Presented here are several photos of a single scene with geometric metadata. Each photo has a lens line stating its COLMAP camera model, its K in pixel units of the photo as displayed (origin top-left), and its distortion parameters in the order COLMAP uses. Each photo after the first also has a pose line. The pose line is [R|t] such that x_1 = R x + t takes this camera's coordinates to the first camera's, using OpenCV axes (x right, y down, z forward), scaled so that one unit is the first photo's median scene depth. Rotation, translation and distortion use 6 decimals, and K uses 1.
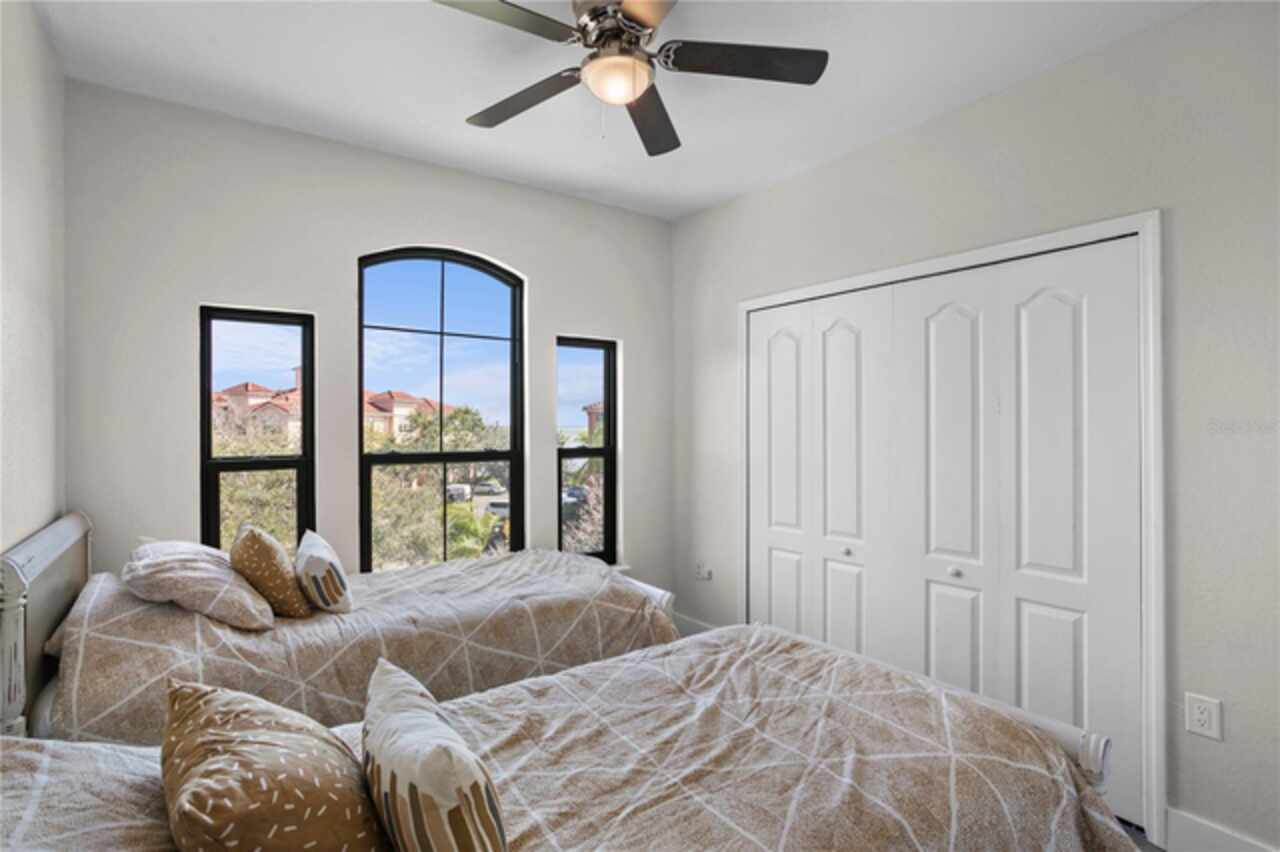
lens RADIAL K [[611.8, 0, 634.5], [0, 611.8, 420.3], [0, 0, 1]] dist [0.011098, 0.000413]
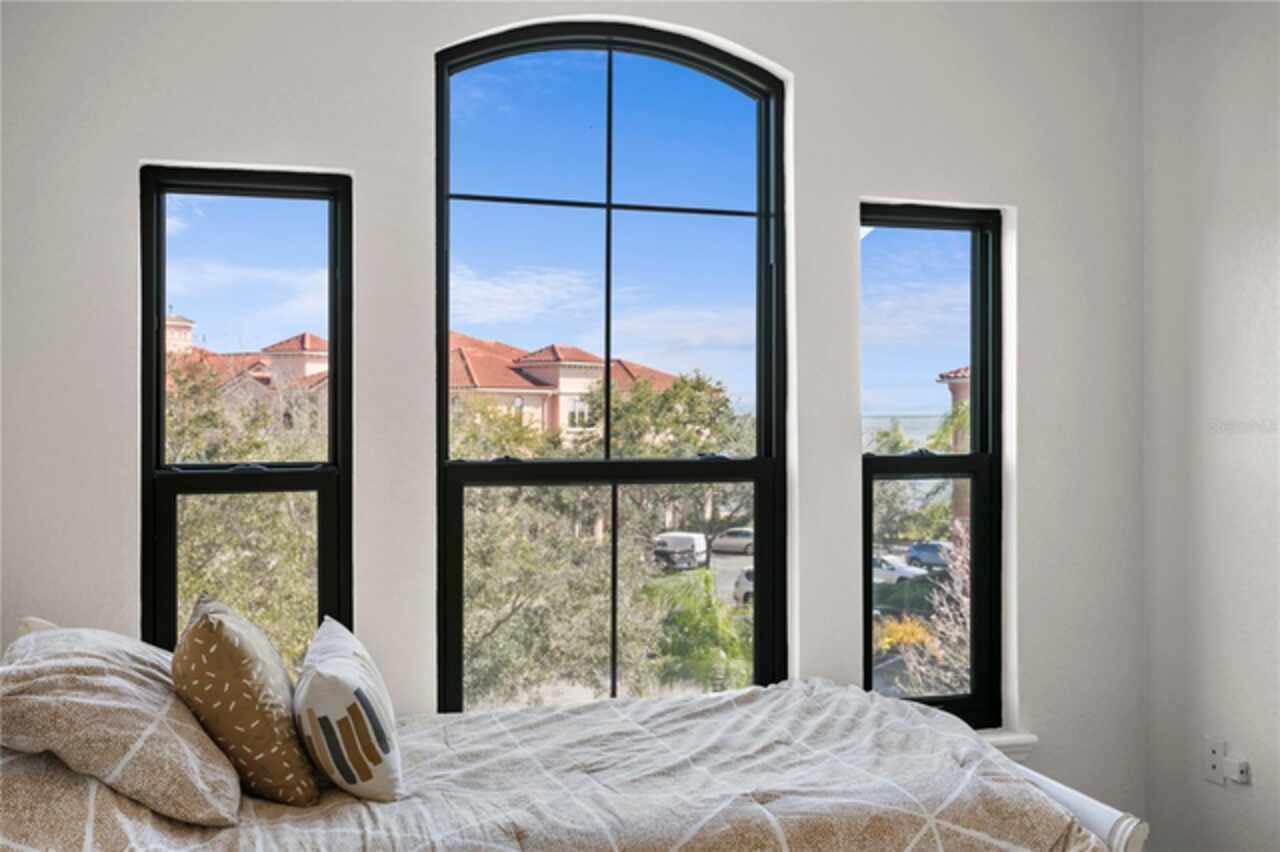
lens RADIAL K [[1286.5, 0, 644.0], [0, 1286.5, 398.7], [0, 0, 1]] dist [0.013224, 0.027024]
pose [[0.952674, -0.006117, -0.303933, 0.011150], [0.005452, 0.999981, -0.003036, 0.011201], [0.303946, 0.001235, 0.952688, 0.106710]]
